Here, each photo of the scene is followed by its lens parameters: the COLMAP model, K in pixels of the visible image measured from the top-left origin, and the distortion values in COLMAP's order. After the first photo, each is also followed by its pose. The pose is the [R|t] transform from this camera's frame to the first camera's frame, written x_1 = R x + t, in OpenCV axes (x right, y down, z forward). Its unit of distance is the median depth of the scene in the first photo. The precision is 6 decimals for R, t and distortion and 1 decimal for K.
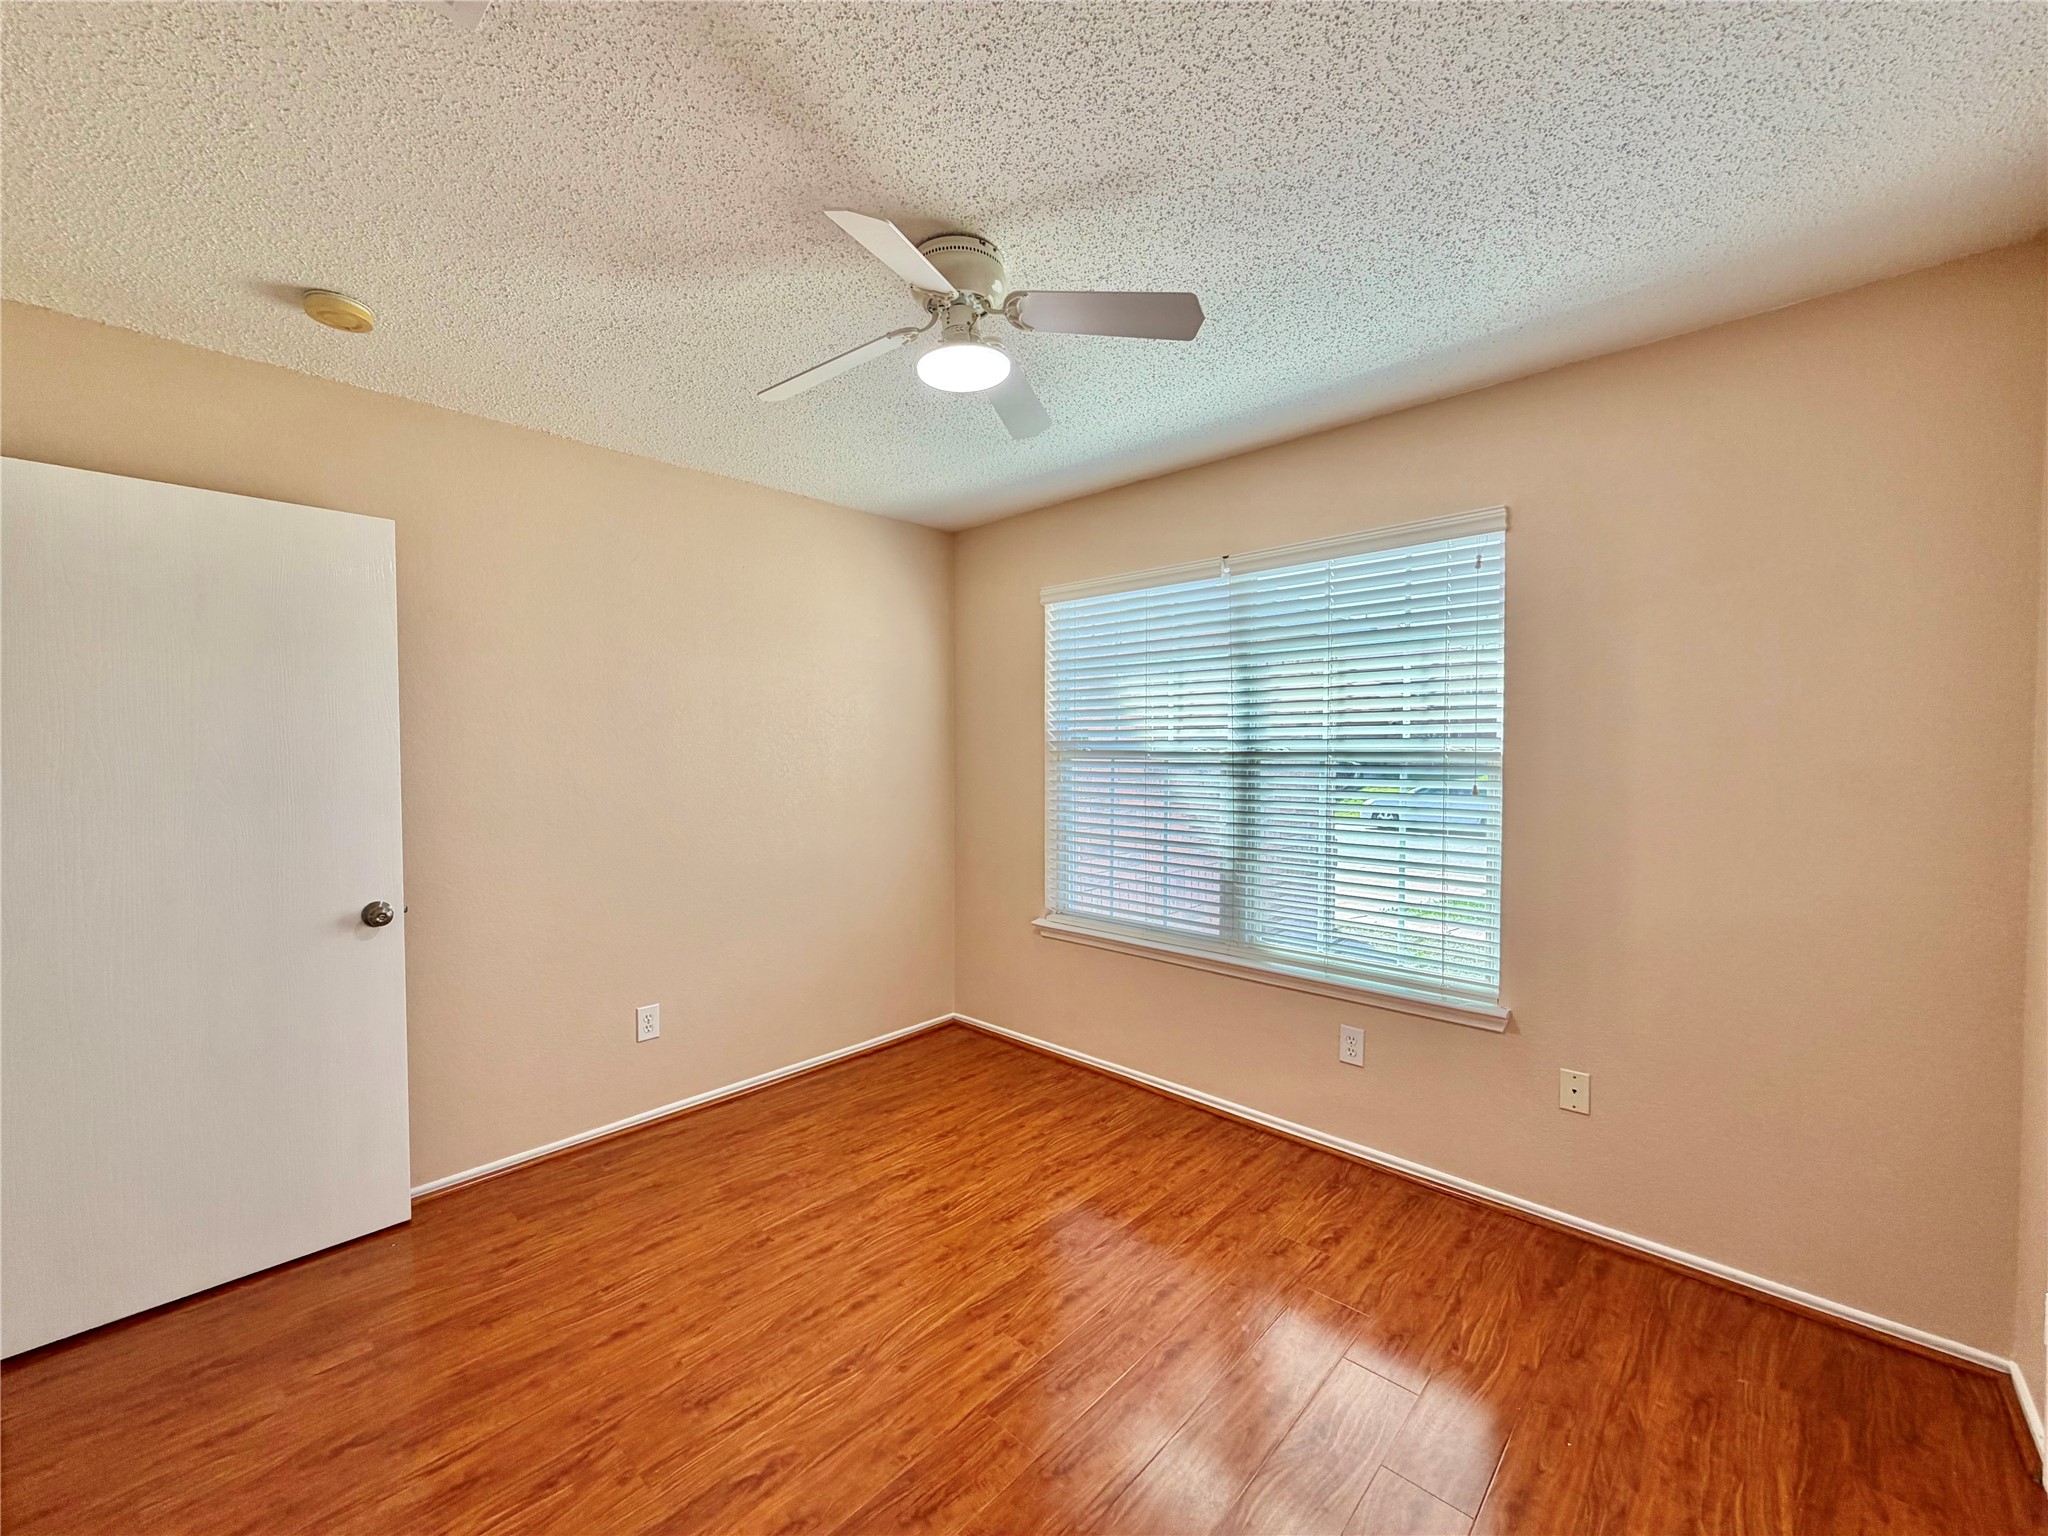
lens RADIAL K [[815.8, 0, 1019.6], [0, 815.8, 770.5], [0, 0, 1]] dist [0.001348, 0.000126]
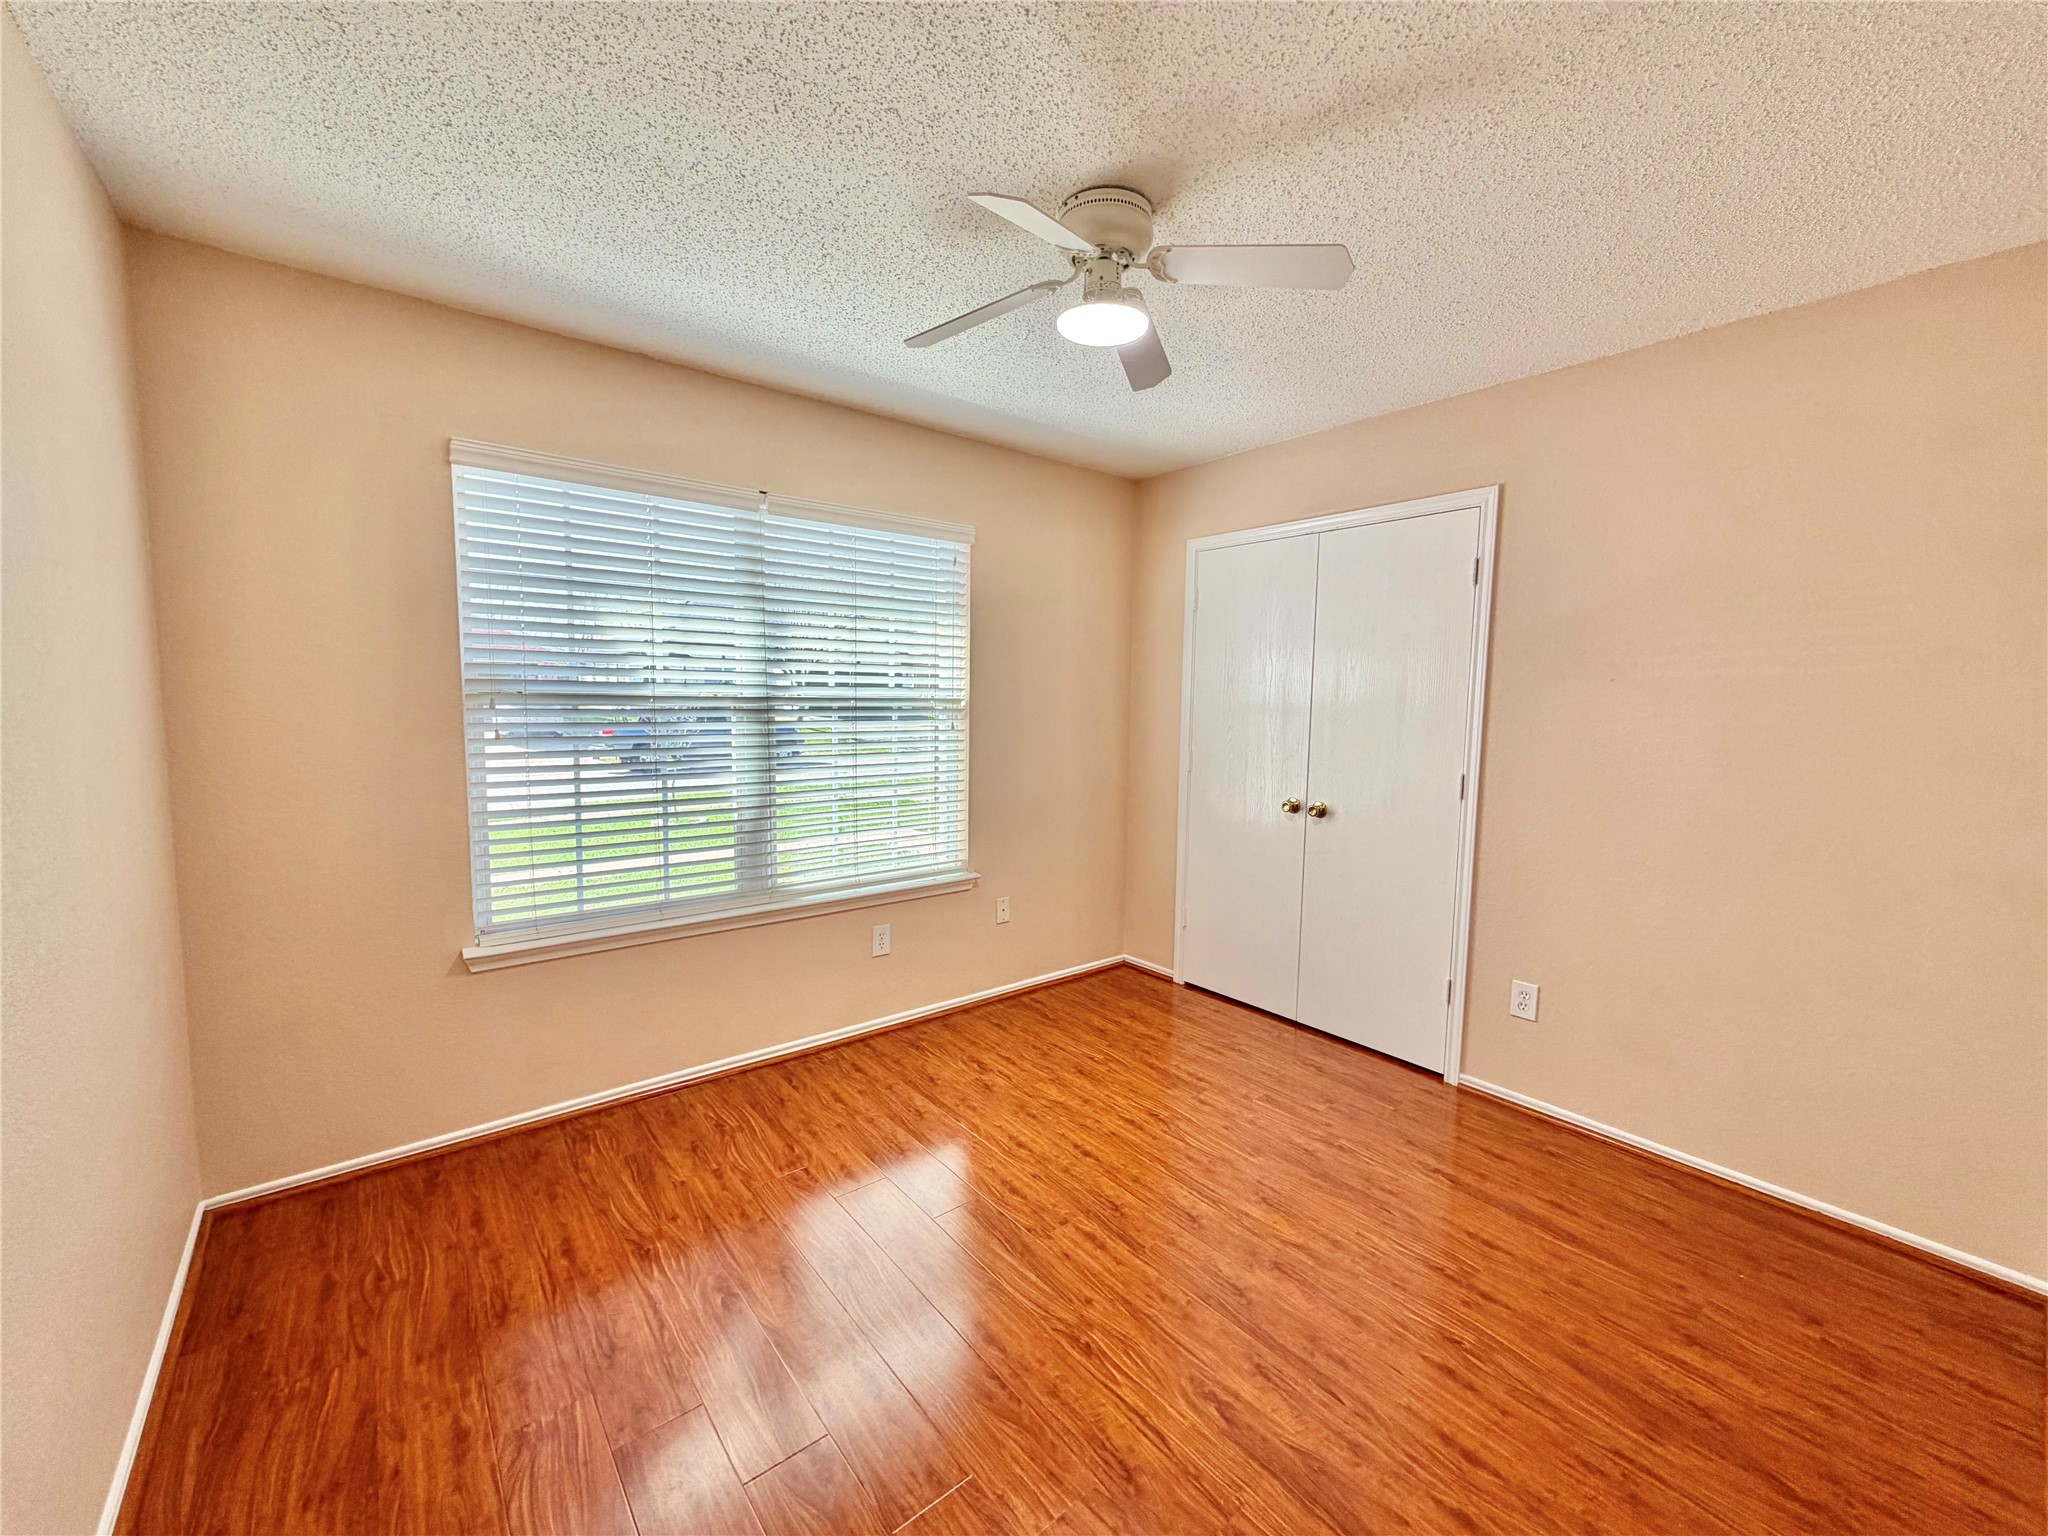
lens RADIAL K [[820.2, 0, 1015.8], [0, 820.2, 769.1], [0, 0, 1]] dist [0.002215, 0.000005]
pose [[0.140496, -0.084447, 0.986473, -0.811374], [0.015203, 0.996422, 0.083134, -0.016867], [-0.989965, 0.003317, 0.141277, 0.682284]]
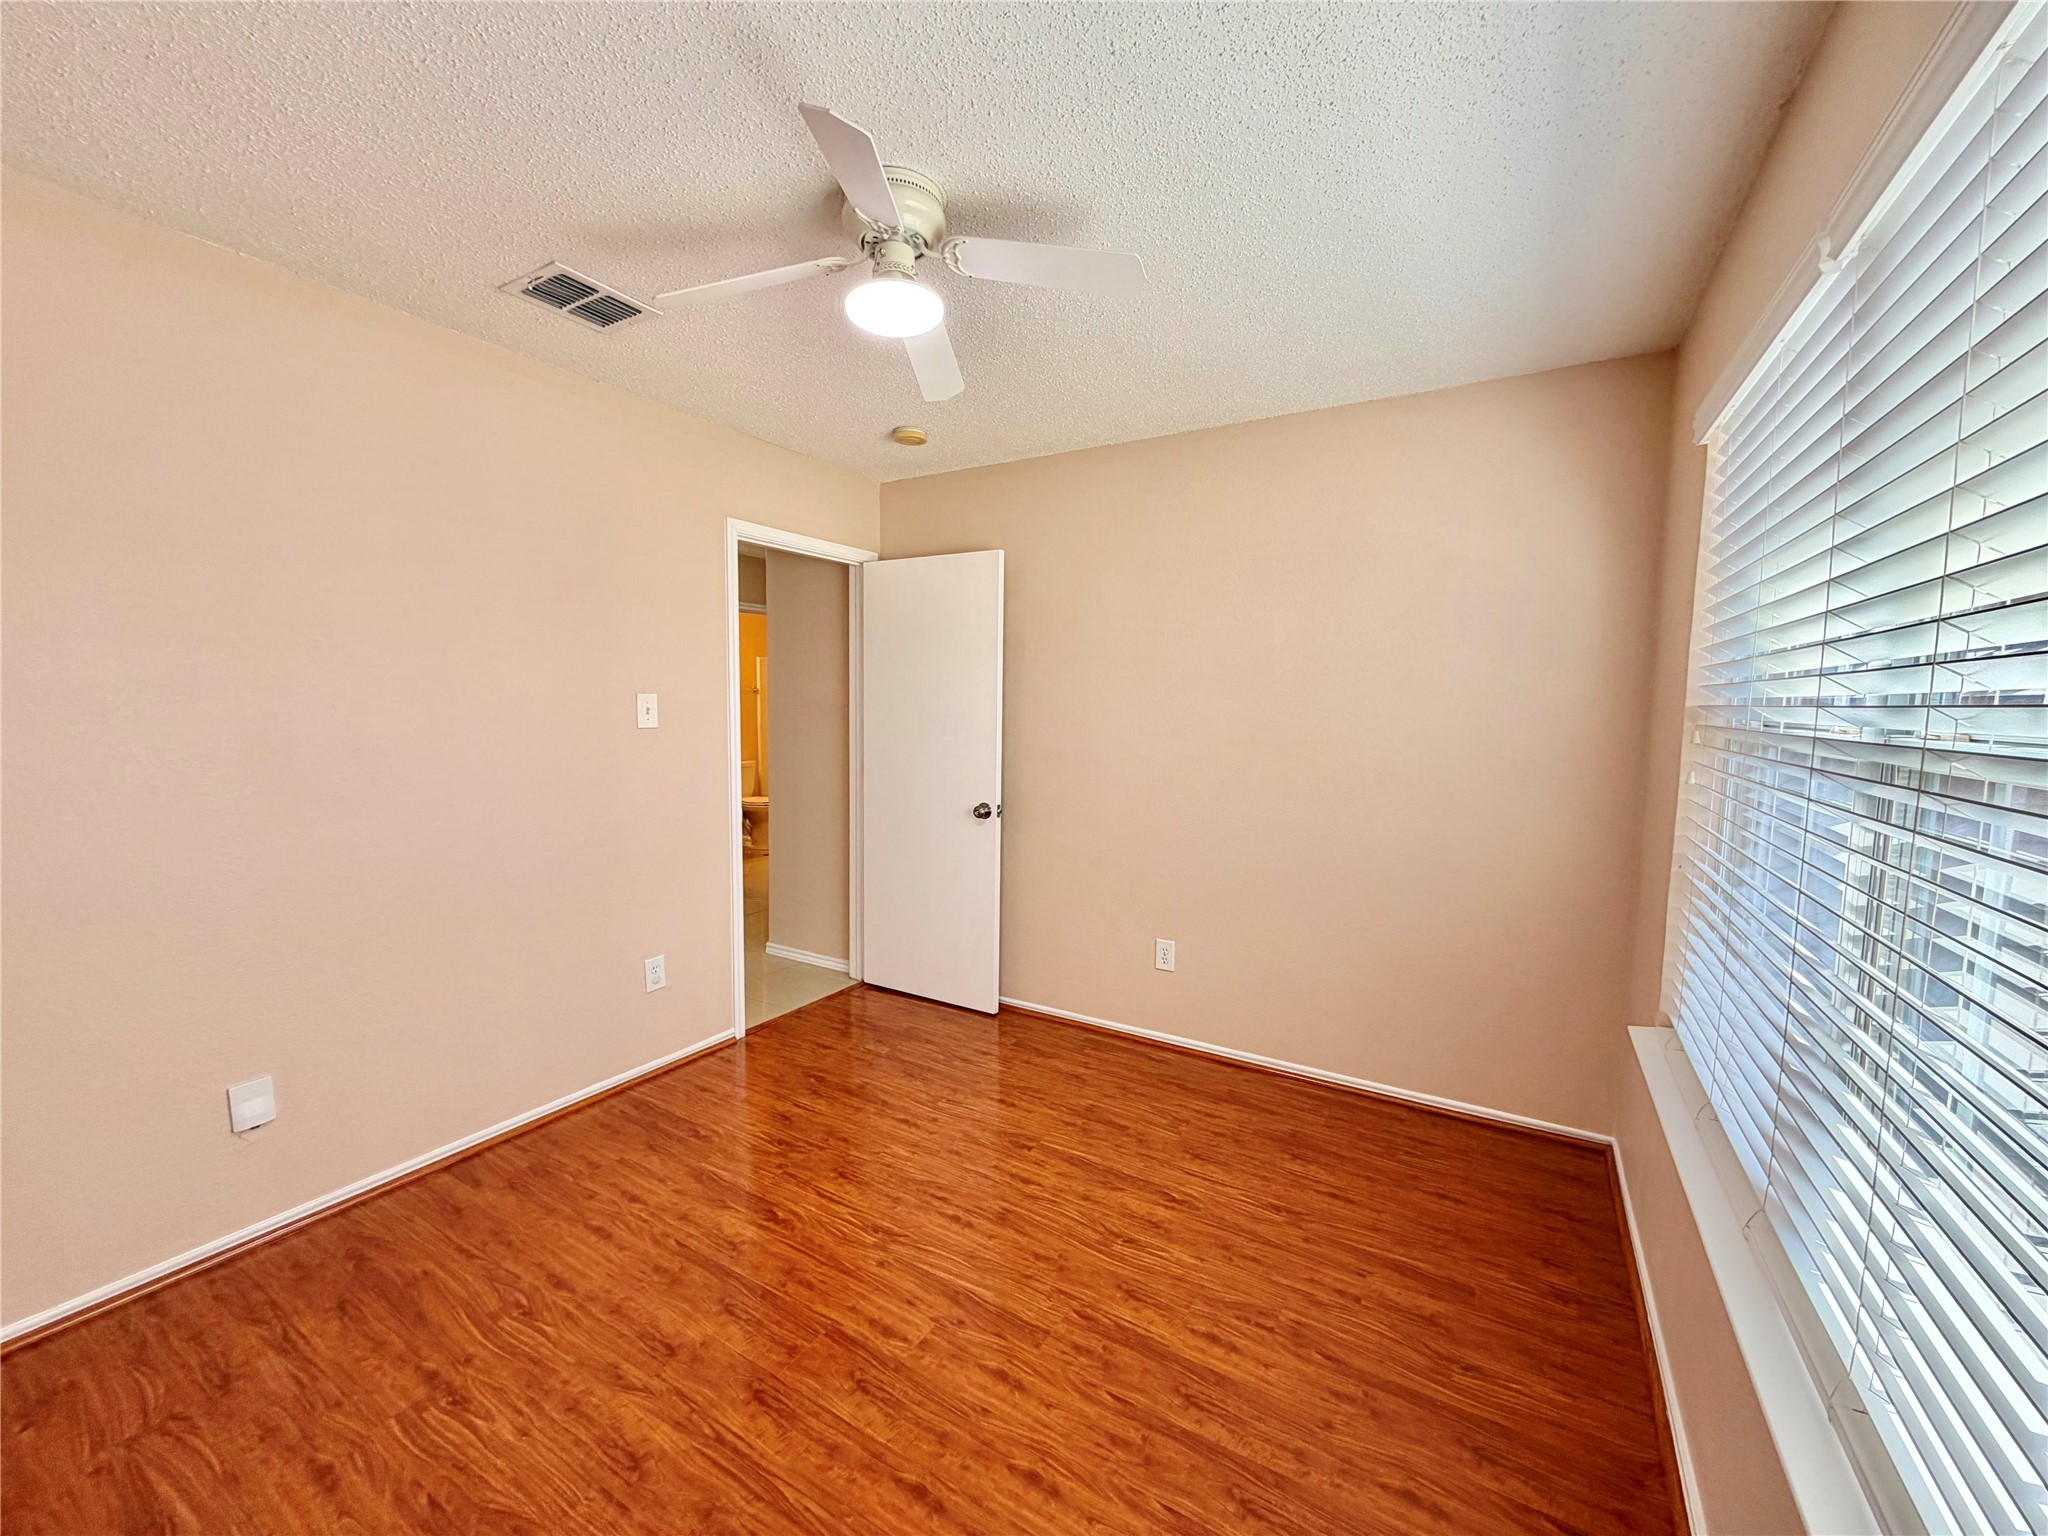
lens RADIAL K [[813.0, 0, 1019.0], [0, 813.0, 806.5], [0, 0, 1]] dist [-0.007460, -0.000043]
pose [[0.211225, 0.132462, -0.968420, 0.639109], [-0.043266, 0.991071, 0.126123, -0.022949], [0.976479, 0.015259, 0.215070, 0.678536]]
